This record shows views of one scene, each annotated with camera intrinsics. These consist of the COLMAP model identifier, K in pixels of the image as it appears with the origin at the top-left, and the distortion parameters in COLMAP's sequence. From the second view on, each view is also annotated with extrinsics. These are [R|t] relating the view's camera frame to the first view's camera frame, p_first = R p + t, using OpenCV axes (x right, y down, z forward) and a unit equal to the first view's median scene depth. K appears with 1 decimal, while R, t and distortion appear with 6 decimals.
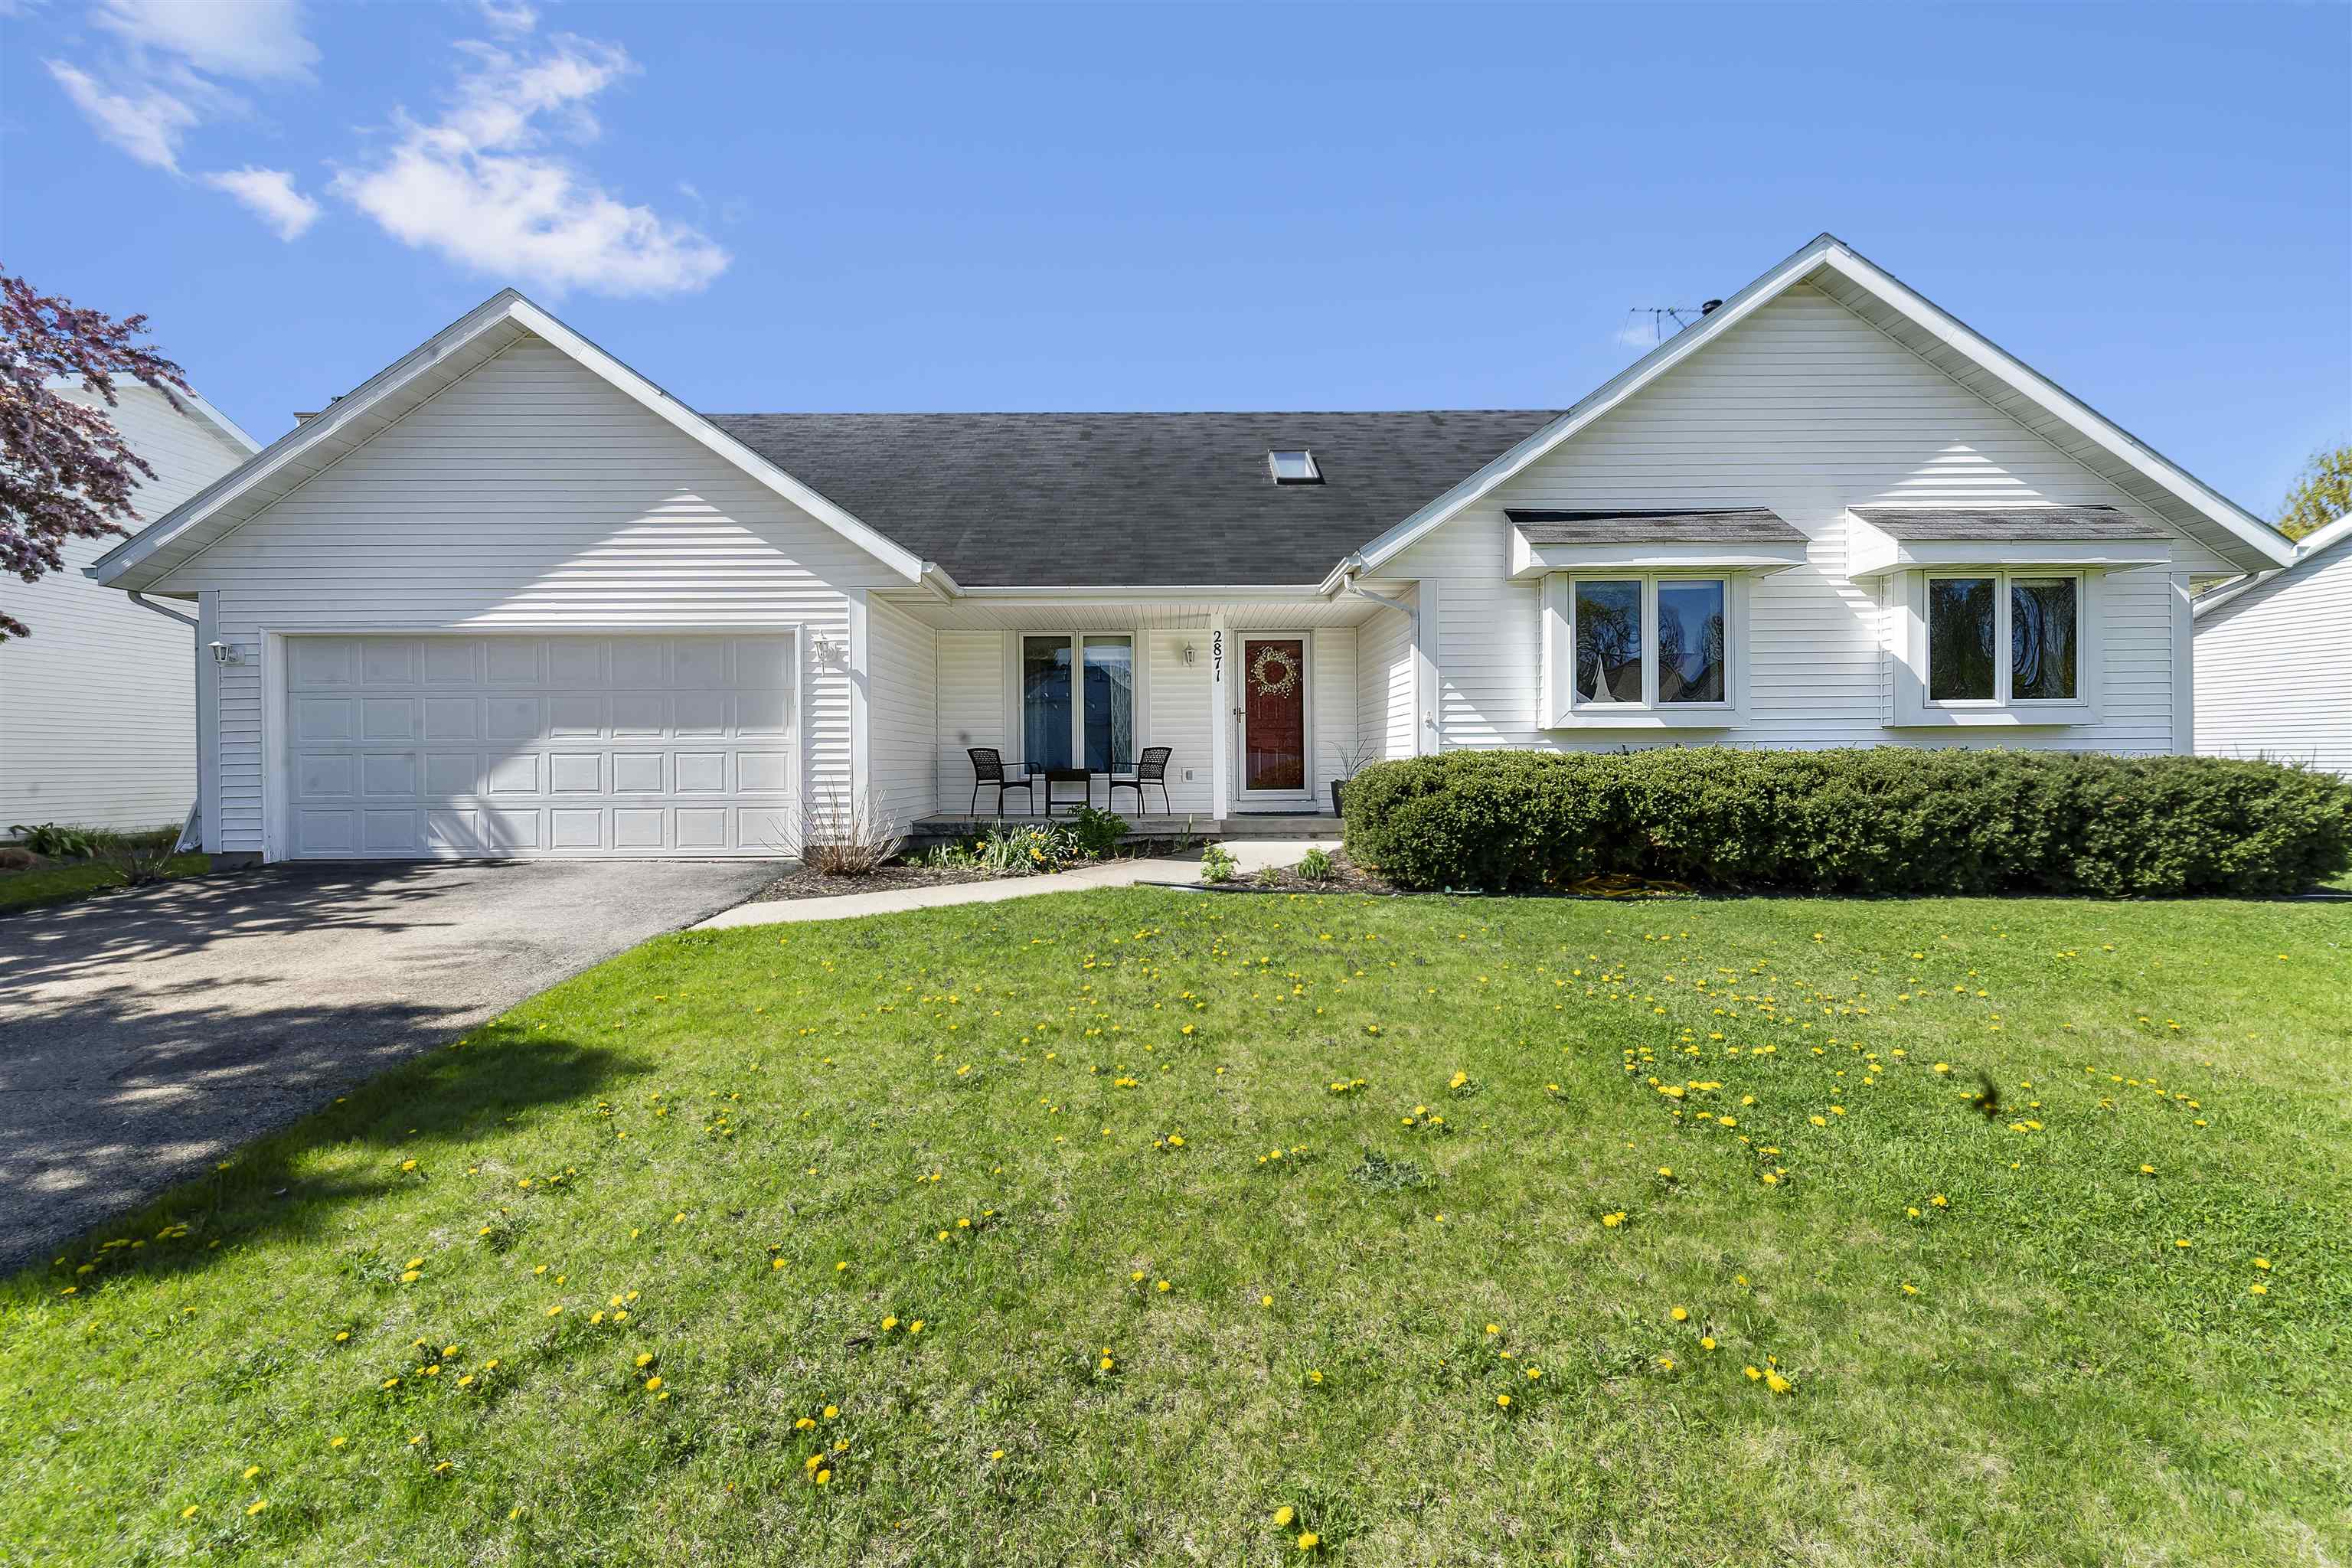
lens RADIAL K [[958.9, 0, 1176.9], [0, 958.9, 784.8], [0, 0, 1]] dist [0.001131, -0.000167]
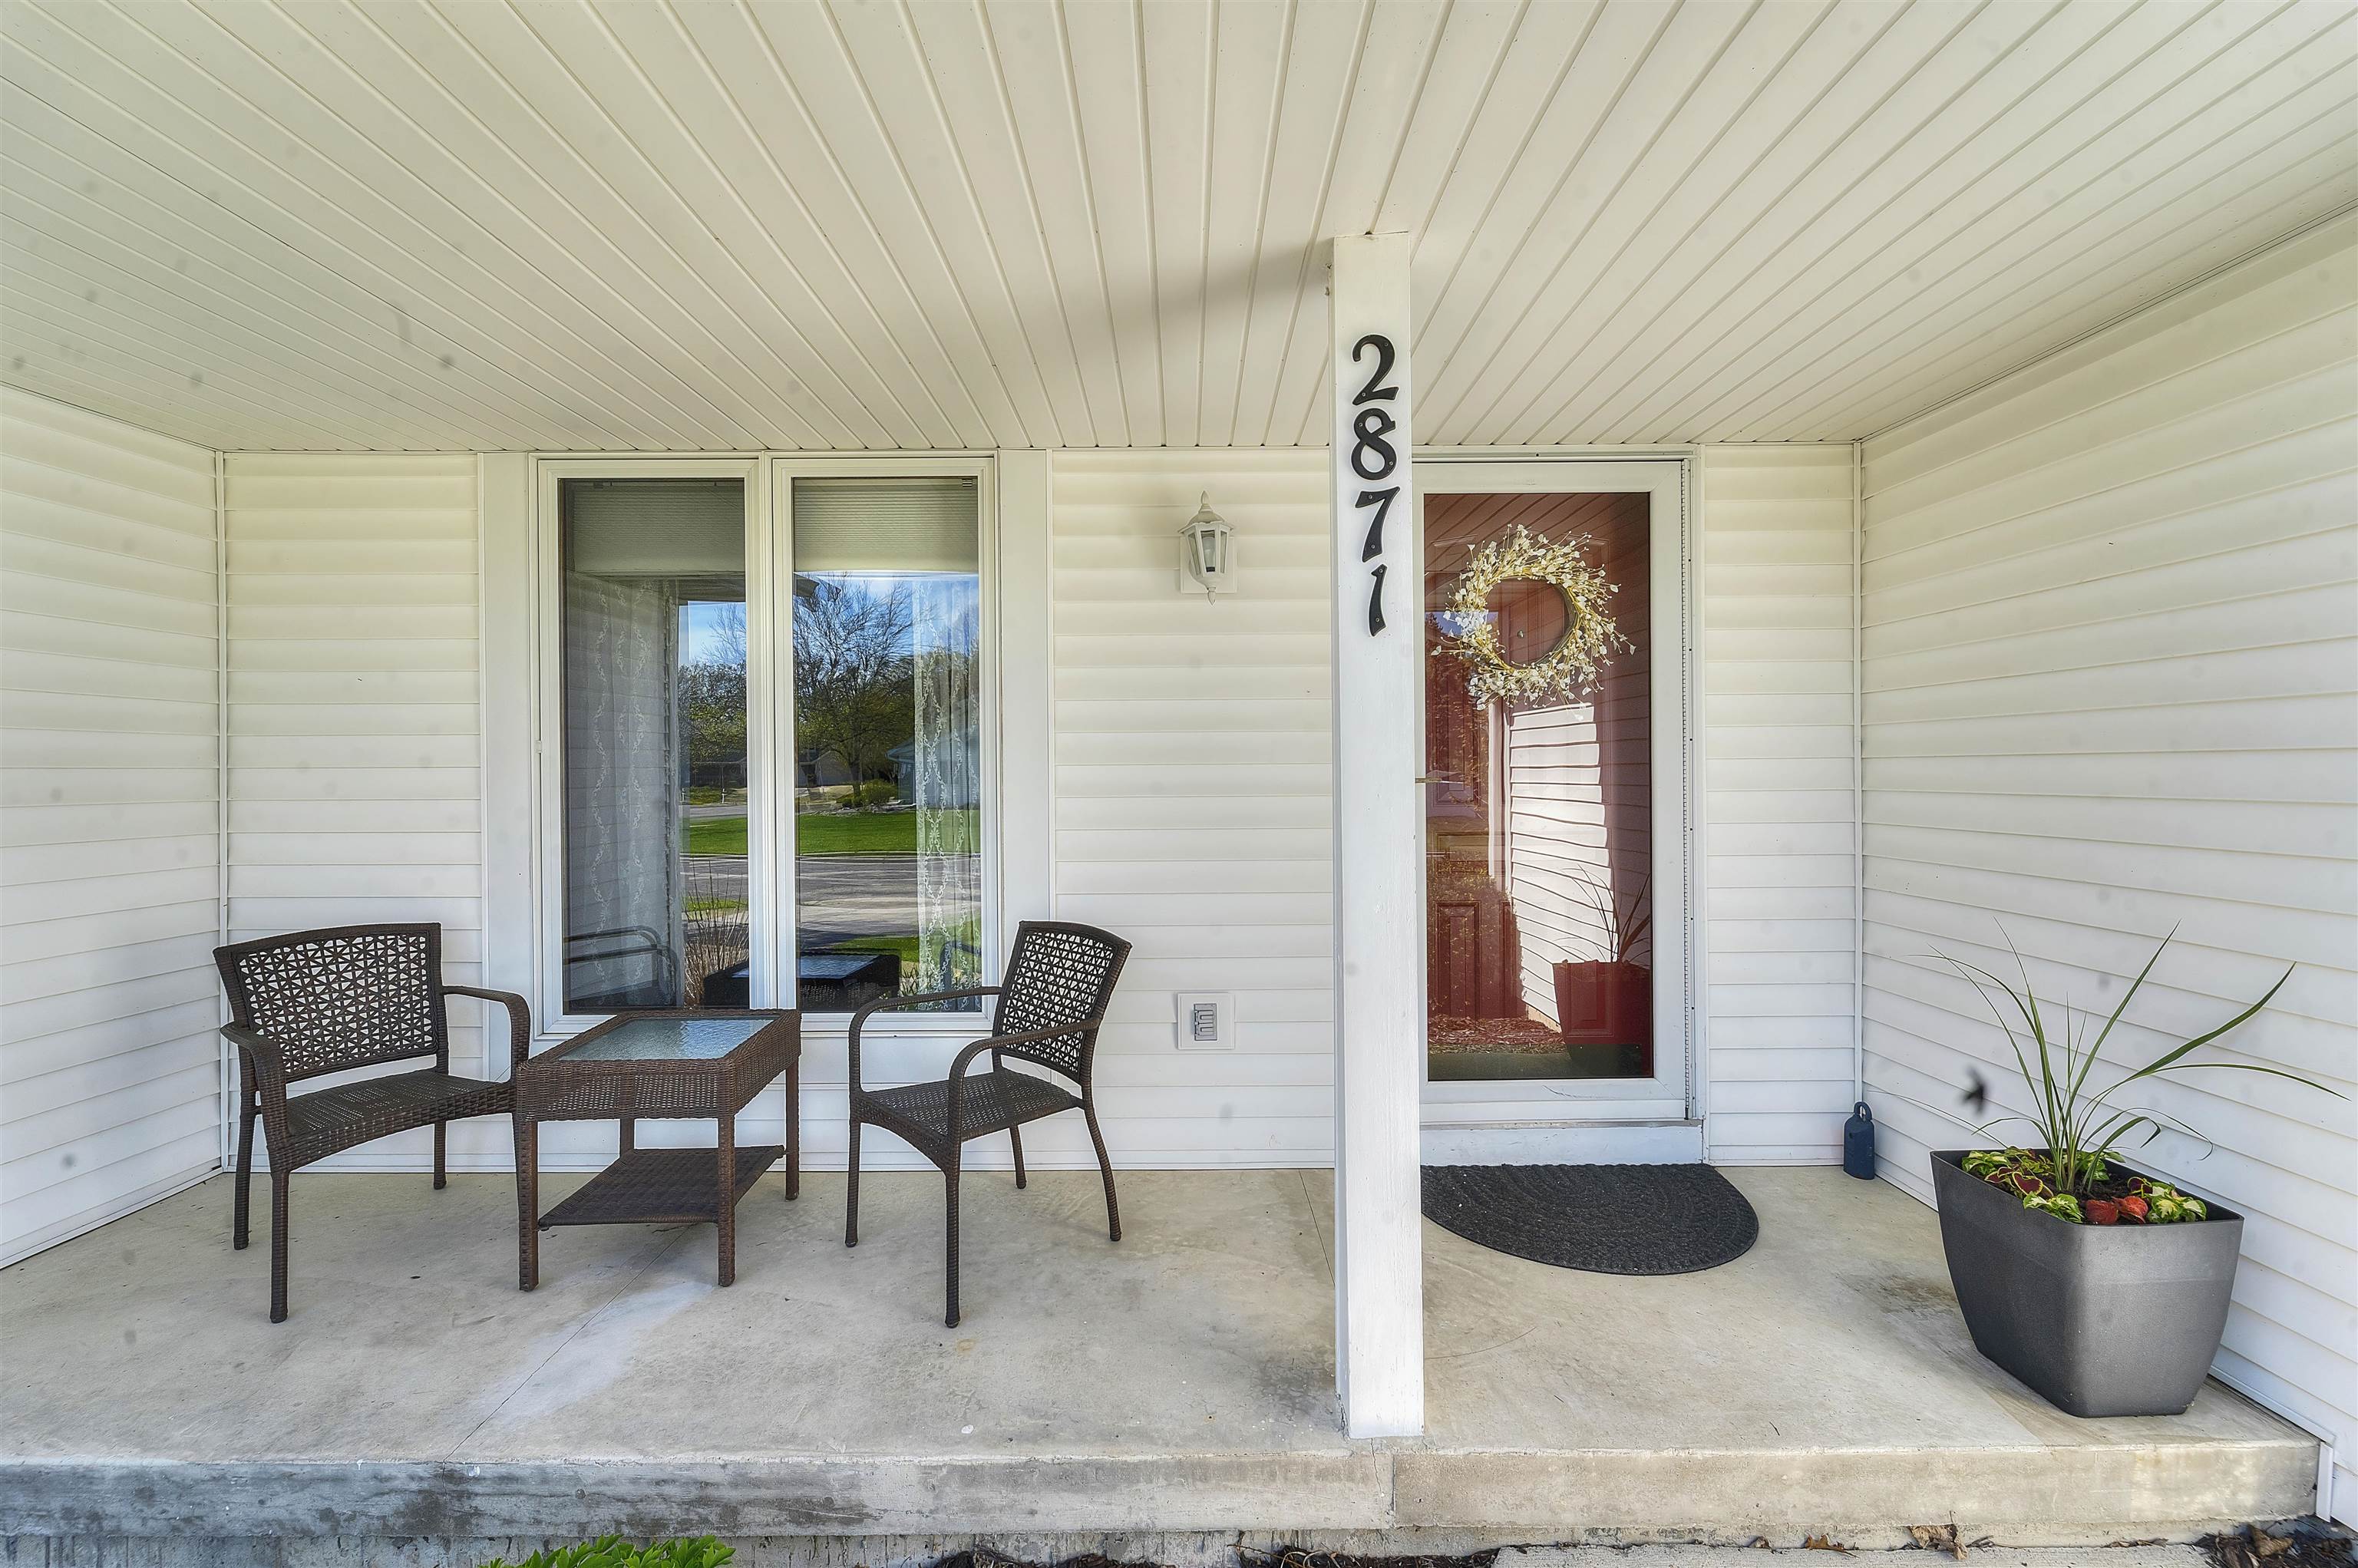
lens RADIAL K [[951.8, 0, 1181.3], [0, 951.8, 778.5], [0, 0, 1]] dist [-0.000358, -0.000012]
pose [[0.999988, 0.000636, 0.004809, 0.005251], [-0.000640, 1.000000, 0.000637, -0.074903], [-0.004808, -0.000640, 0.999988, 0.744015]]
